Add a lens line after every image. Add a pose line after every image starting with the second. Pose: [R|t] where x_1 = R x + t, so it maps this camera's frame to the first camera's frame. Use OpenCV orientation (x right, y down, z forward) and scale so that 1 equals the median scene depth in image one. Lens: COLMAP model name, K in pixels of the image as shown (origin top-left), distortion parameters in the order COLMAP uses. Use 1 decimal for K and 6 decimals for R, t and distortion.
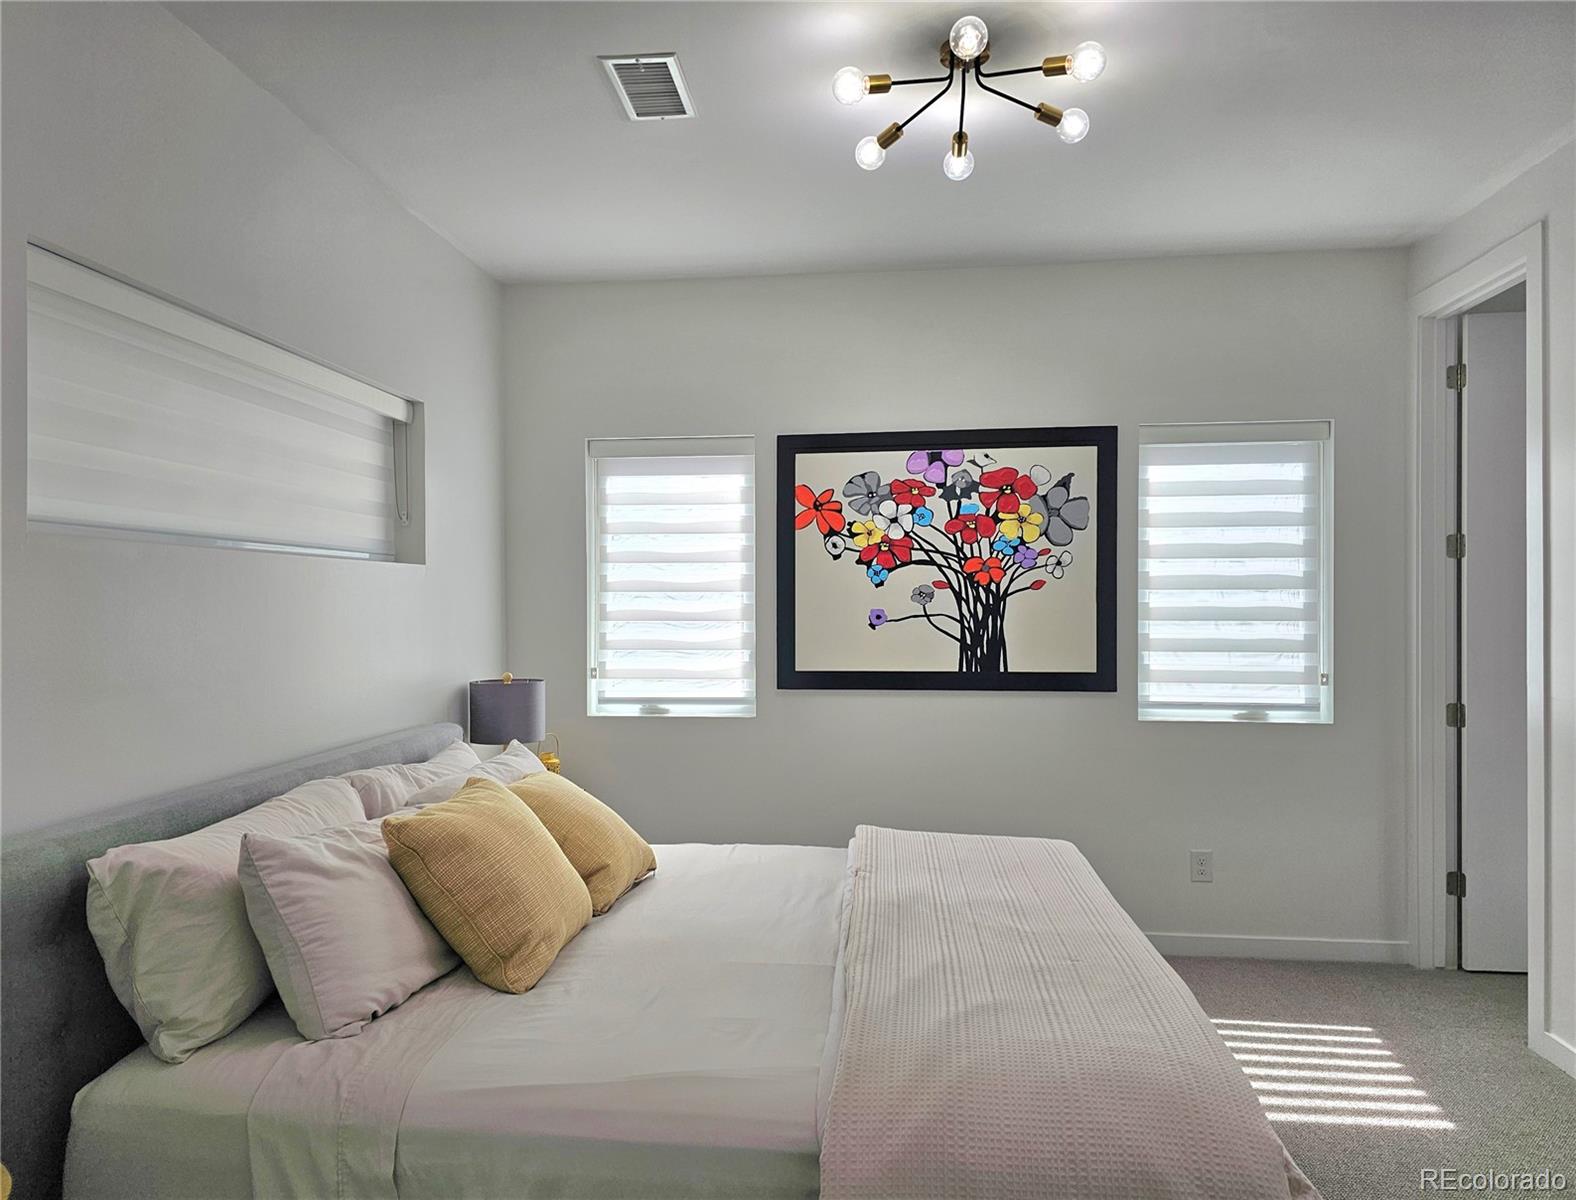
lens RADIAL K [[1092.9, 0, 762.7], [0, 1092.9, 622.5], [0, 0, 1]] dist [0.058072, -0.021565]
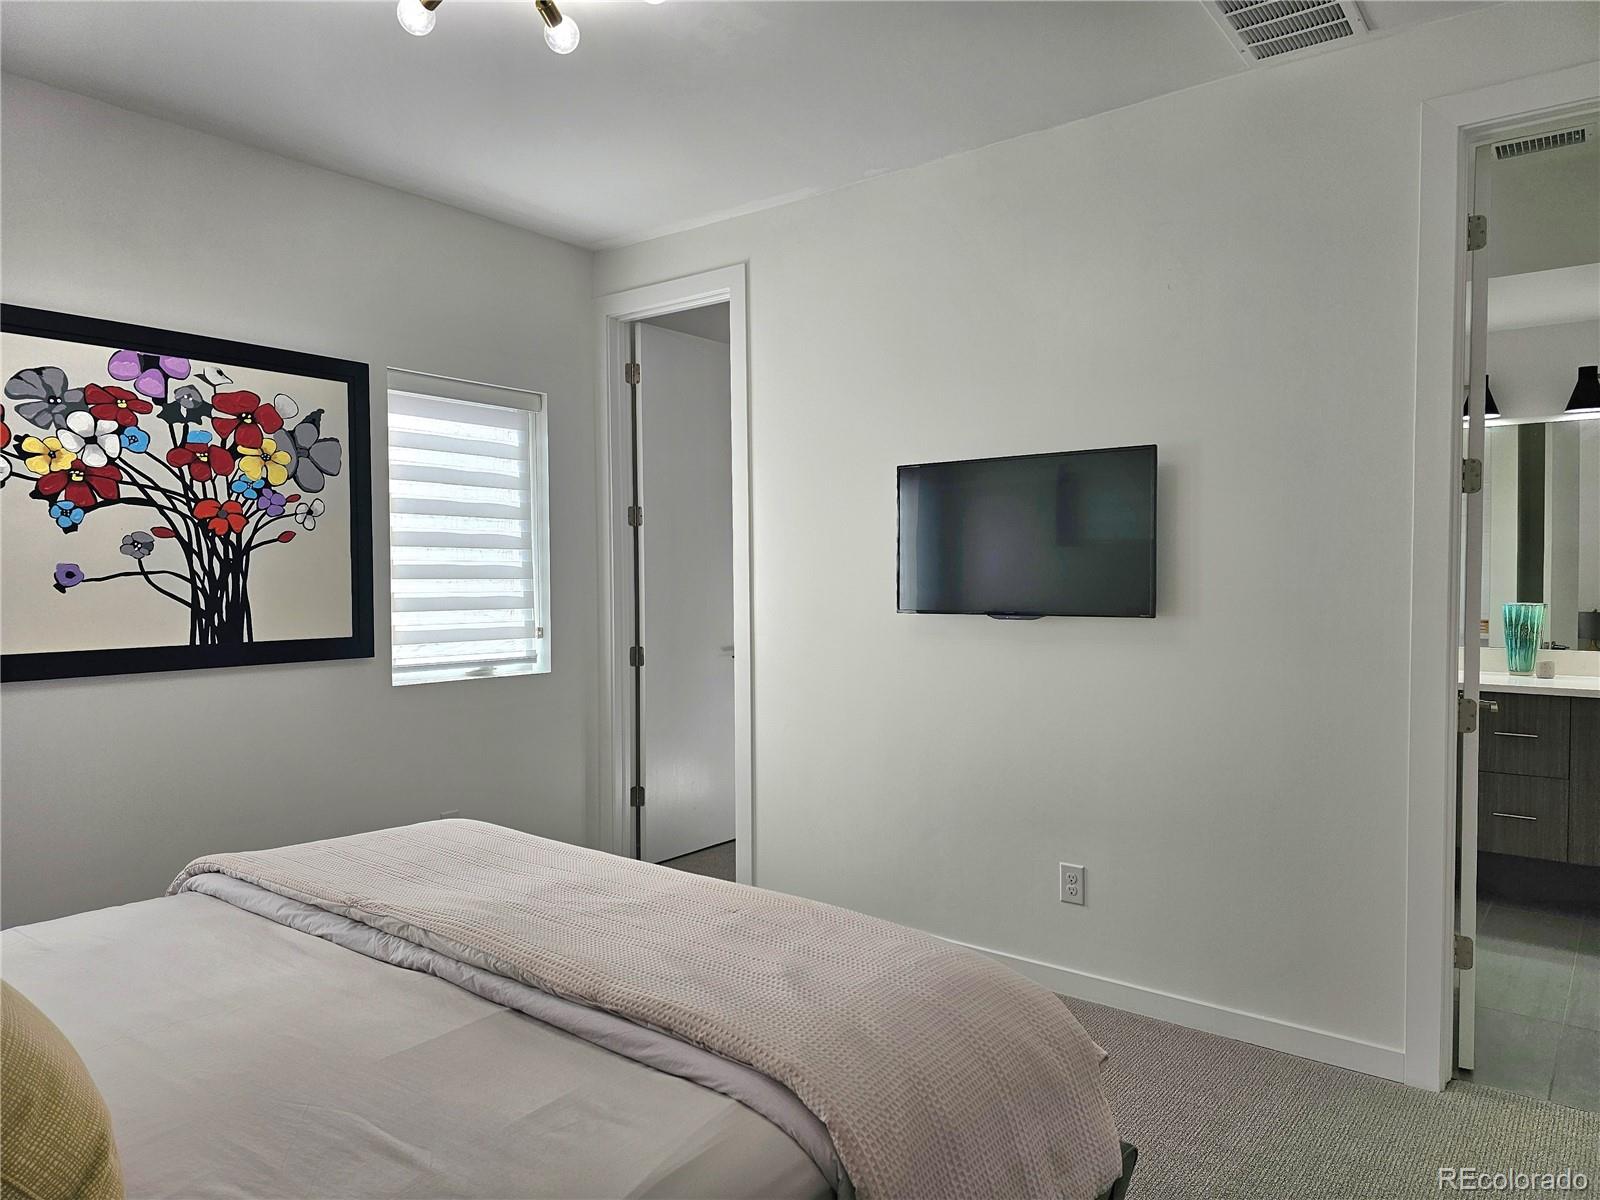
lens RADIAL K [[1074.1, 0, 780.7], [0, 1074.1, 619.0], [0, 0, 1]] dist [0.062287, -0.045999]
pose [[0.523732, -0.033406, 0.851228, -0.261899], [0.013463, 0.999431, 0.030938, 0.008139], [-0.851777, -0.004743, 0.523883, 0.237387]]
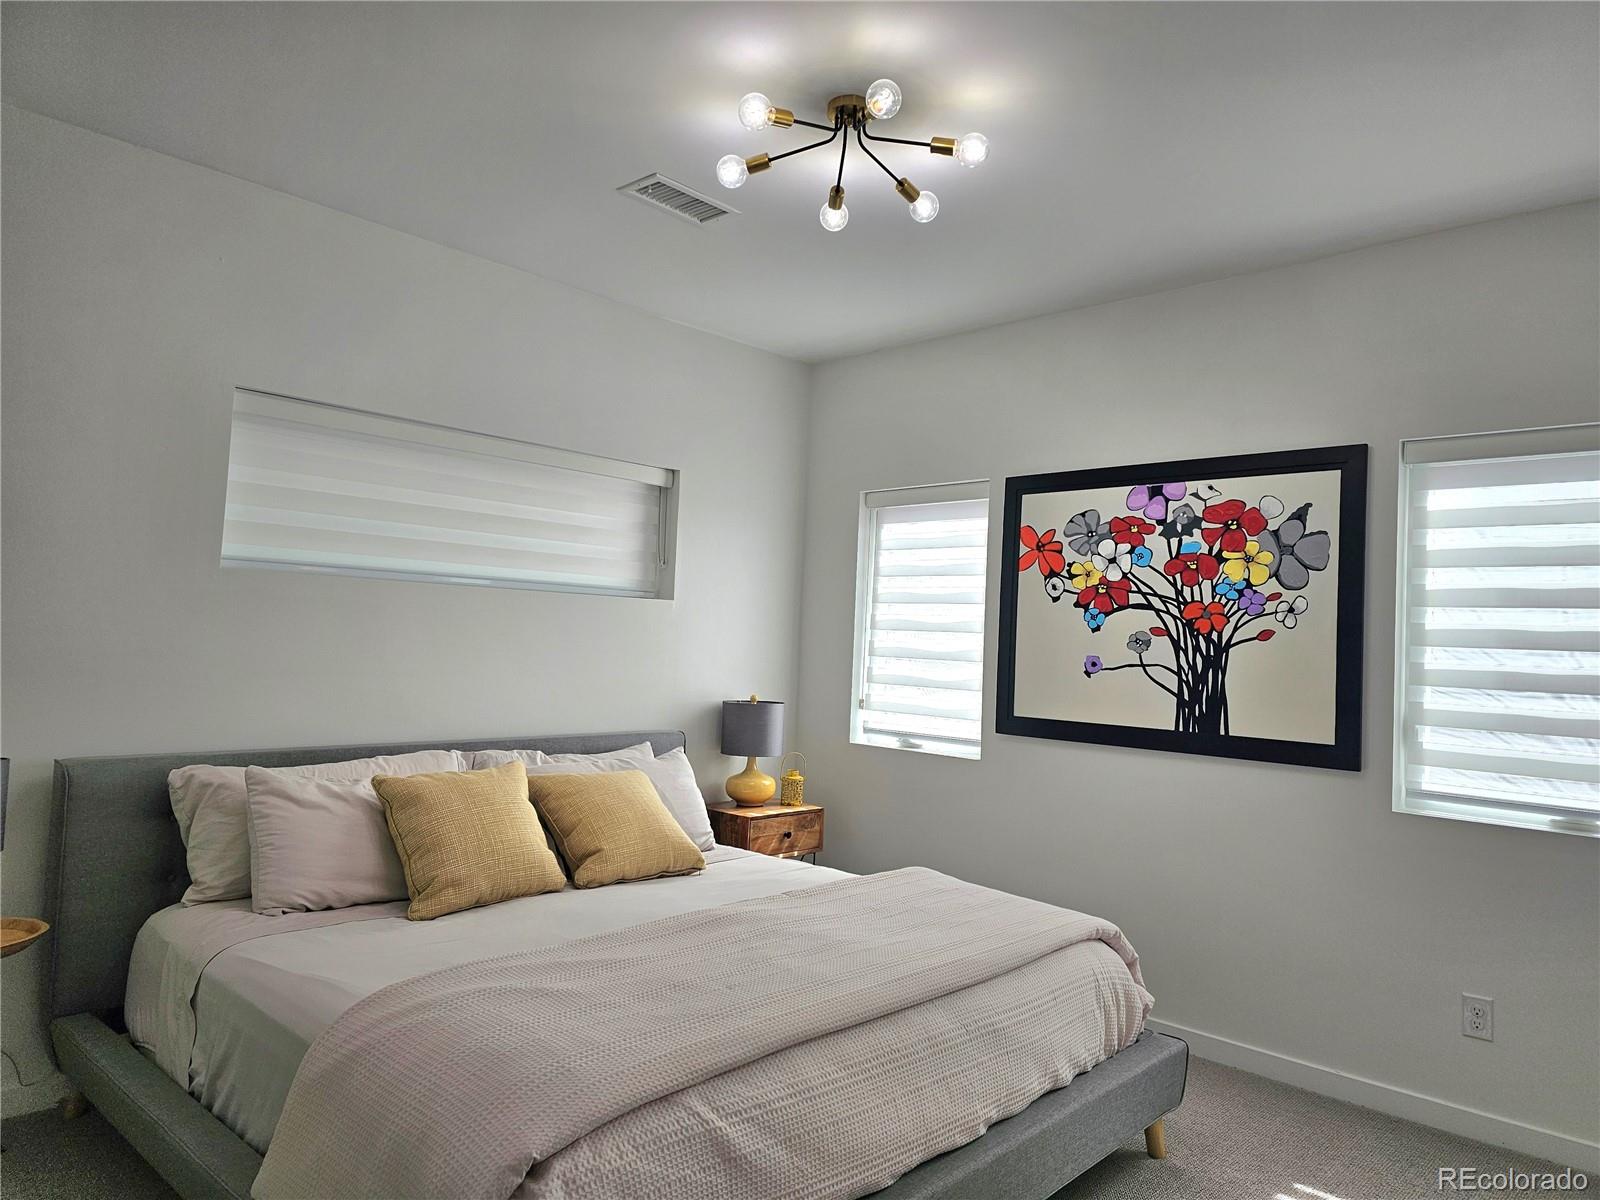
lens RADIAL K [[1074.1, 0, 804.0], [0, 1074.1, 605.2], [0, 0, 1]] dist [0.062287, -0.045999]
pose [[0.806204, 0.016632, -0.591404, 0.456301], [-0.054510, 0.997441, -0.046257, 0.000835], [0.589121, 0.069530, 0.805048, 0.111938]]
